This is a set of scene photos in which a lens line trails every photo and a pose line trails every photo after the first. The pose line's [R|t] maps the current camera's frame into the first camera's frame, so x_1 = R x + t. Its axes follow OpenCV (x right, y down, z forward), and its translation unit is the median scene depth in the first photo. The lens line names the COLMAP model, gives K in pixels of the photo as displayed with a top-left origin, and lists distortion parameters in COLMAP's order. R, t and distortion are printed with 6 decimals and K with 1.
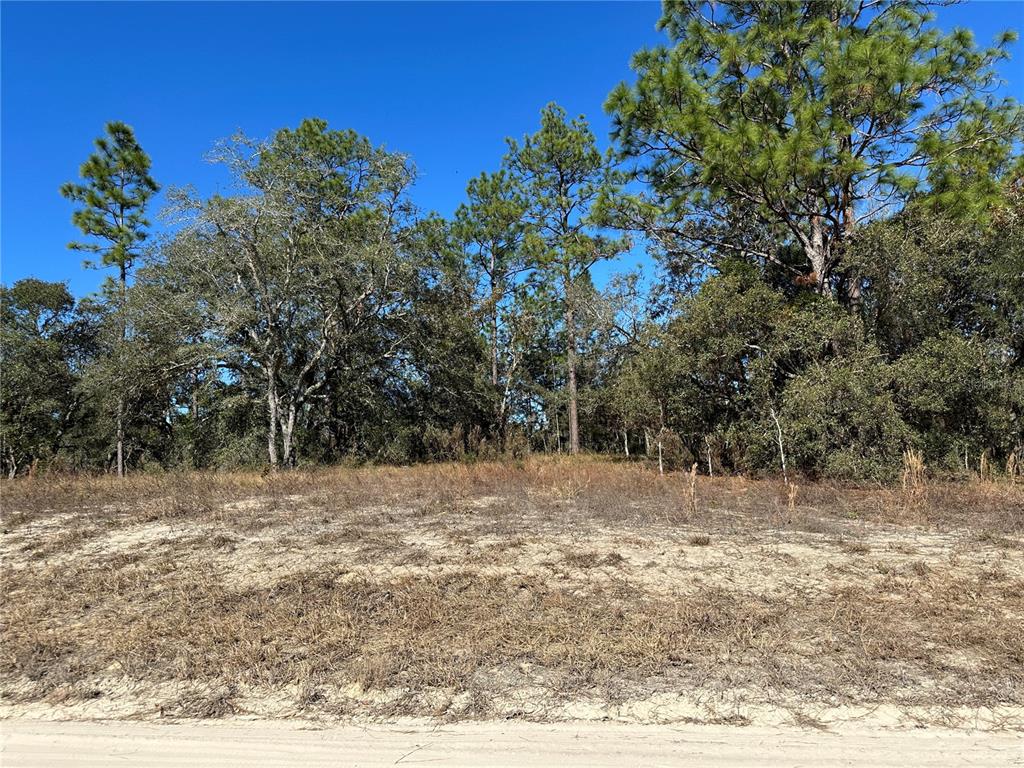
lens RADIAL K [[708.5, 0, 509.2], [0, 708.5, 403.9], [0, 0, 1]] dist [0.042449, -0.002274]
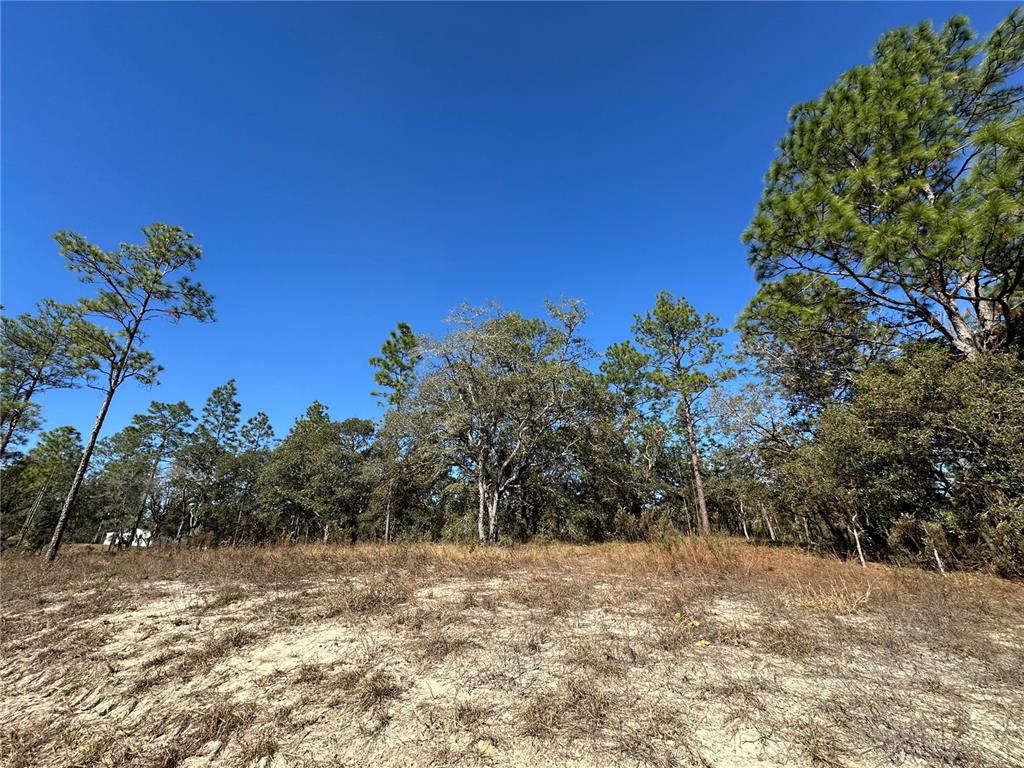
lens RADIAL K [[410.4, 0, 508.6], [0, 410.4, 381.3], [0, 0, 1]] dist [0.001609, -0.000077]
pose [[0.963881, -0.067247, -0.257705, -0.062282], [-0.006157, 0.961714, -0.273987, 0.011401], [0.266263, 0.265677, 0.926563, 0.213241]]
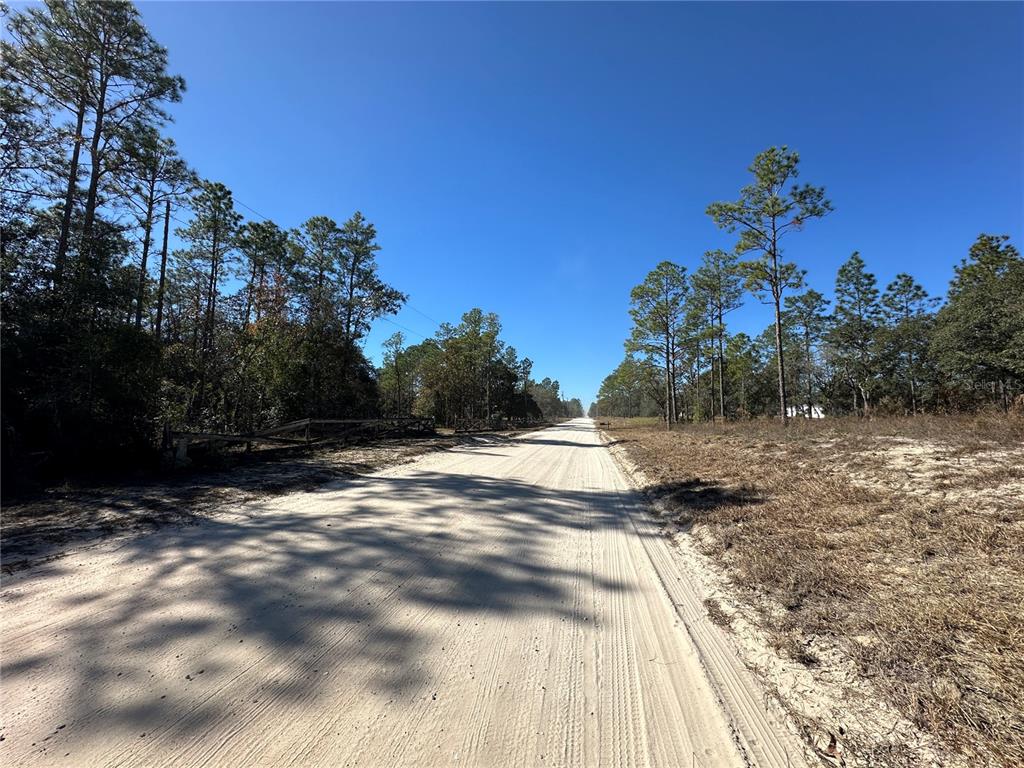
lens RADIAL K [[410.4, 0, 508.6], [0, 410.4, 381.3], [0, 0, 1]] dist [0.001609, -0.000077]
pose [[-0.021134, -0.053748, -0.998331, -0.008373], [0.090765, 0.994327, -0.055454, 0.010689], [0.995648, -0.091785, -0.016136, 0.127657]]
